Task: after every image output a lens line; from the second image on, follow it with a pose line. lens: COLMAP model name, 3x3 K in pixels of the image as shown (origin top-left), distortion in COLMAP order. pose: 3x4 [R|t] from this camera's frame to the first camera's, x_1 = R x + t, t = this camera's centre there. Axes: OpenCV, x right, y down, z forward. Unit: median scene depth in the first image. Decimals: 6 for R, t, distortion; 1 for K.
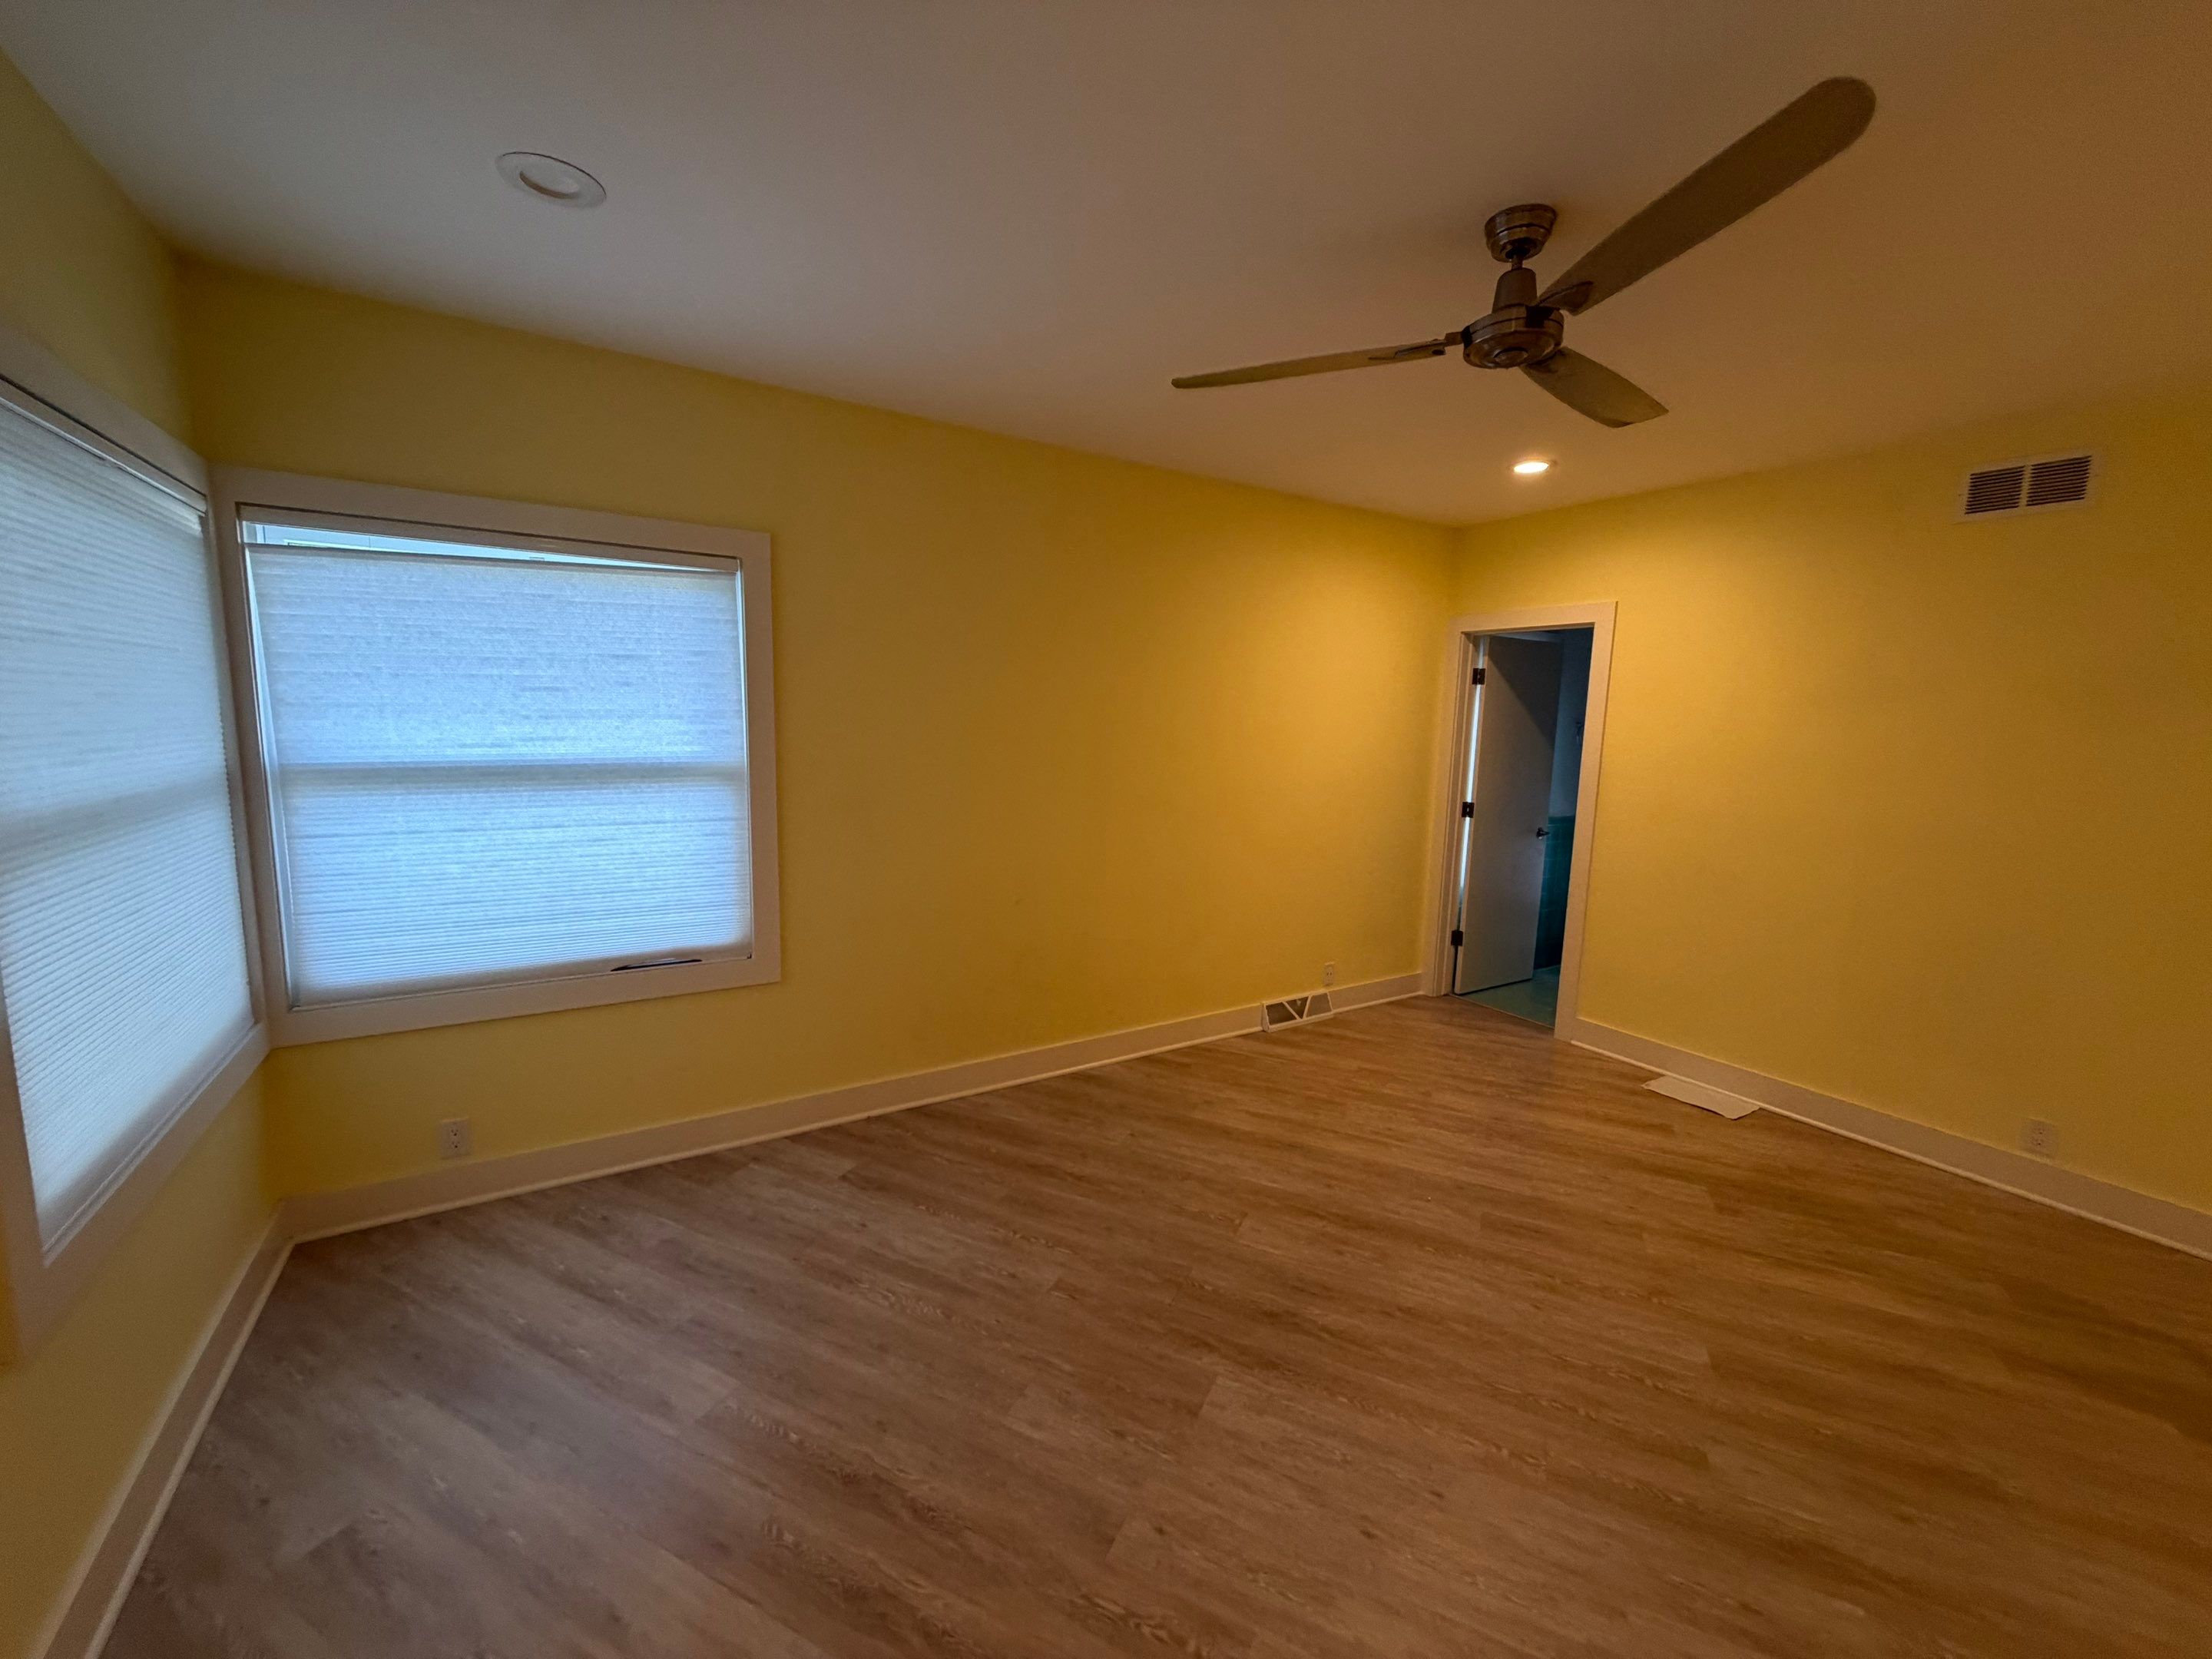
lens RADIAL K [[881.9, 0, 1106.1], [0, 881.9, 834.7], [0, 0, 1]] dist [0.001623, -0.000530]
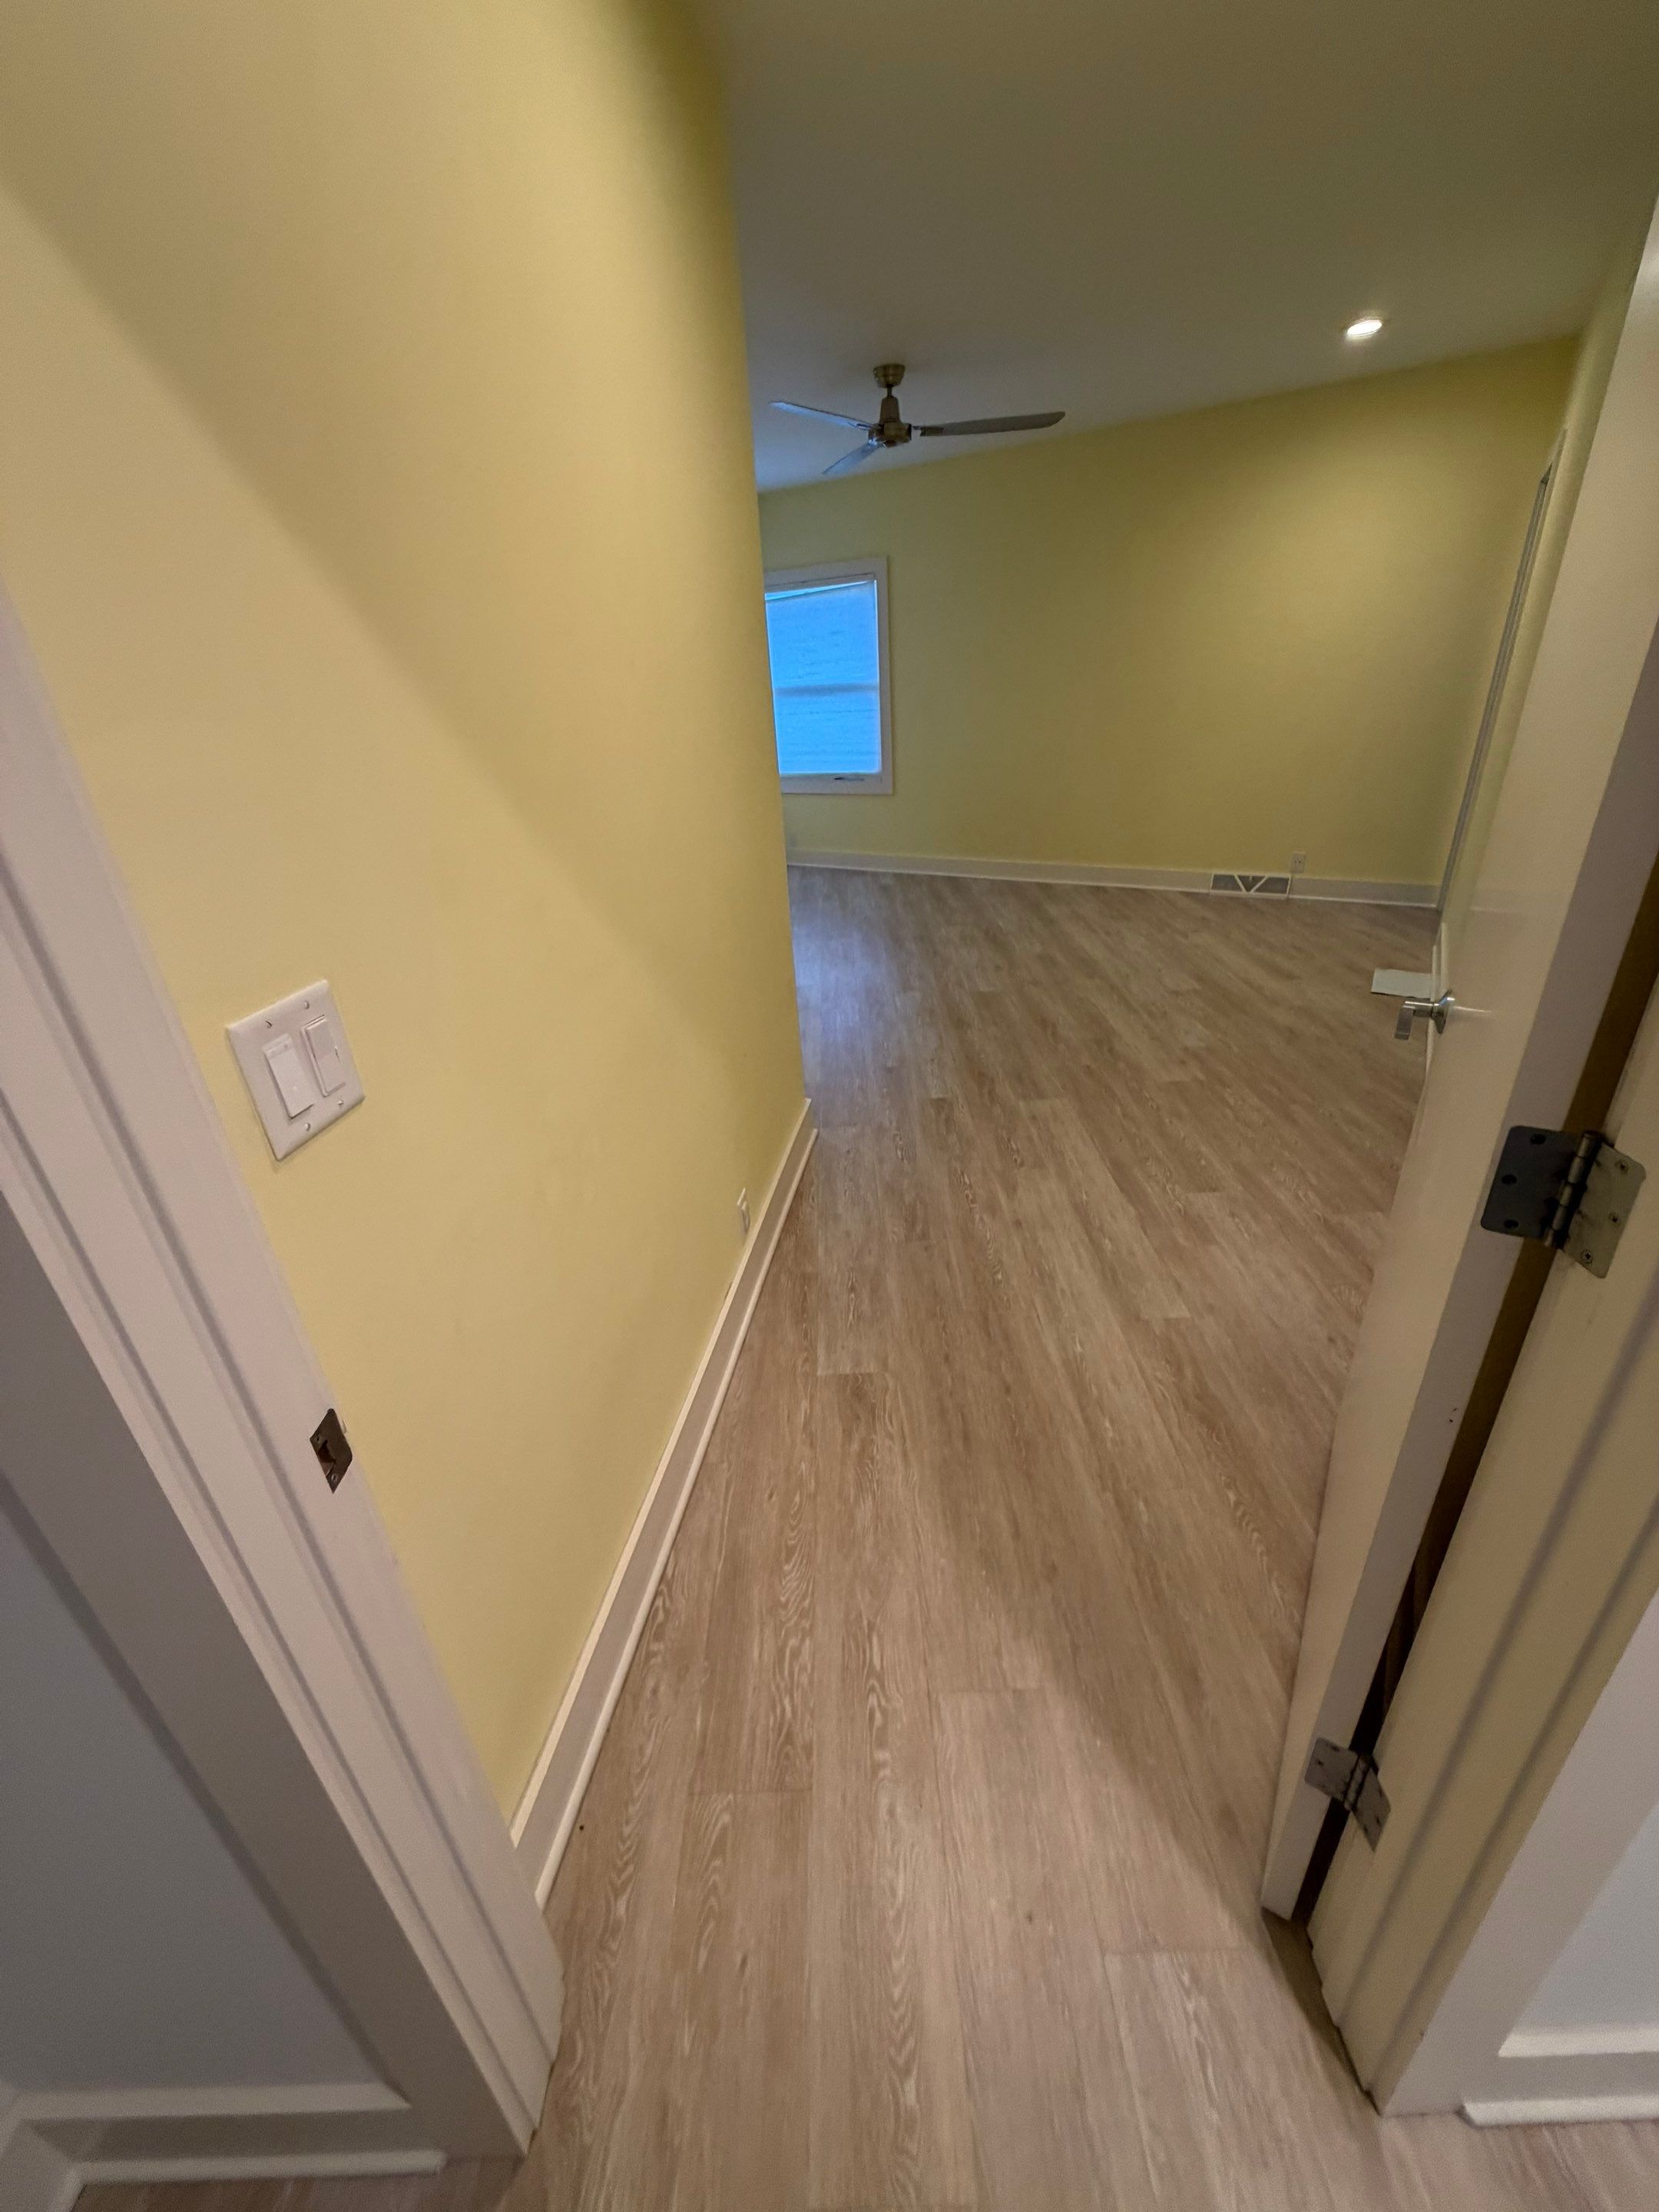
lens RADIAL K [[881.9, 0, 827.3], [0, 881.9, 1102.1], [0, 0, 1]] dist [0.001623, -0.000530]
pose [[0.432937, 0.346855, -0.832020, 1.660945], [-0.050897, 0.930940, 0.361609, 0.100411], [0.899986, -0.114207, 0.420692, -0.121034]]
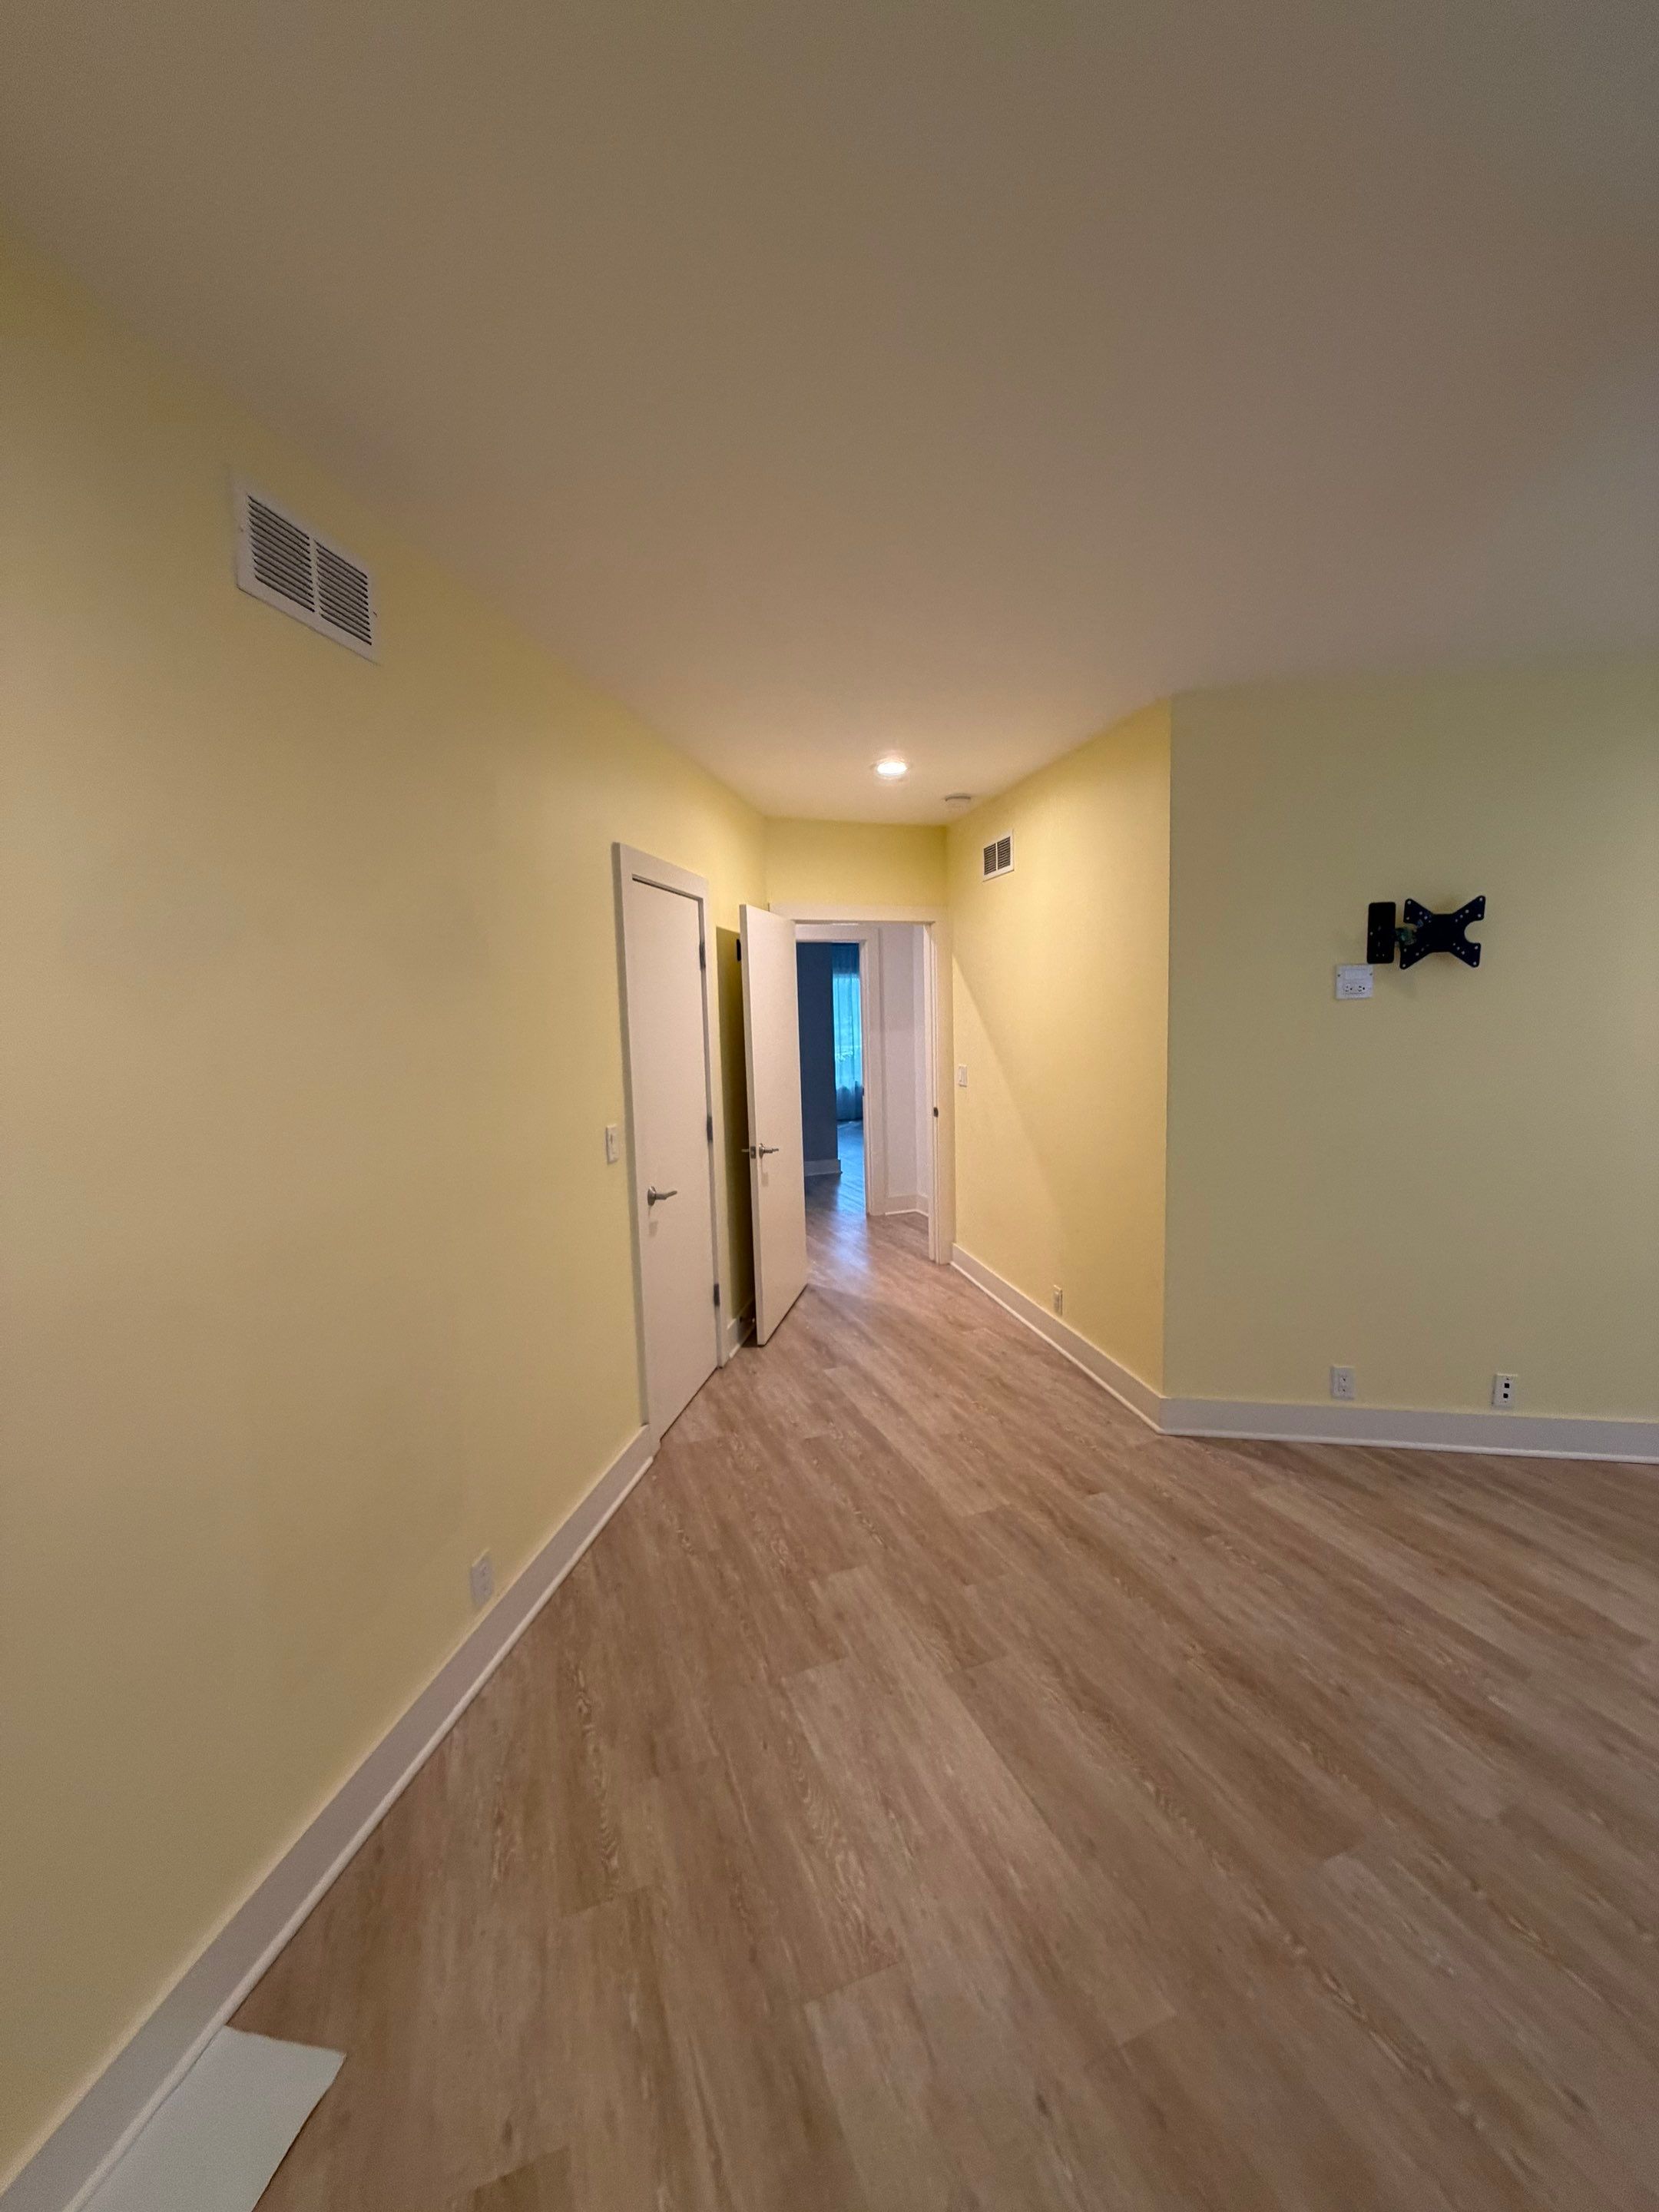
lens RADIAL K [[881.9, 0, 827.3], [0, 881.9, 1102.1], [0, 0, 1]] dist [0.001623, -0.000530]
pose [[-0.728249, -0.080158, 0.680608, 0.402696], [0.100728, 0.969830, 0.221999, -0.164638], [-0.677869, 0.230227, -0.698204, 1.230841]]
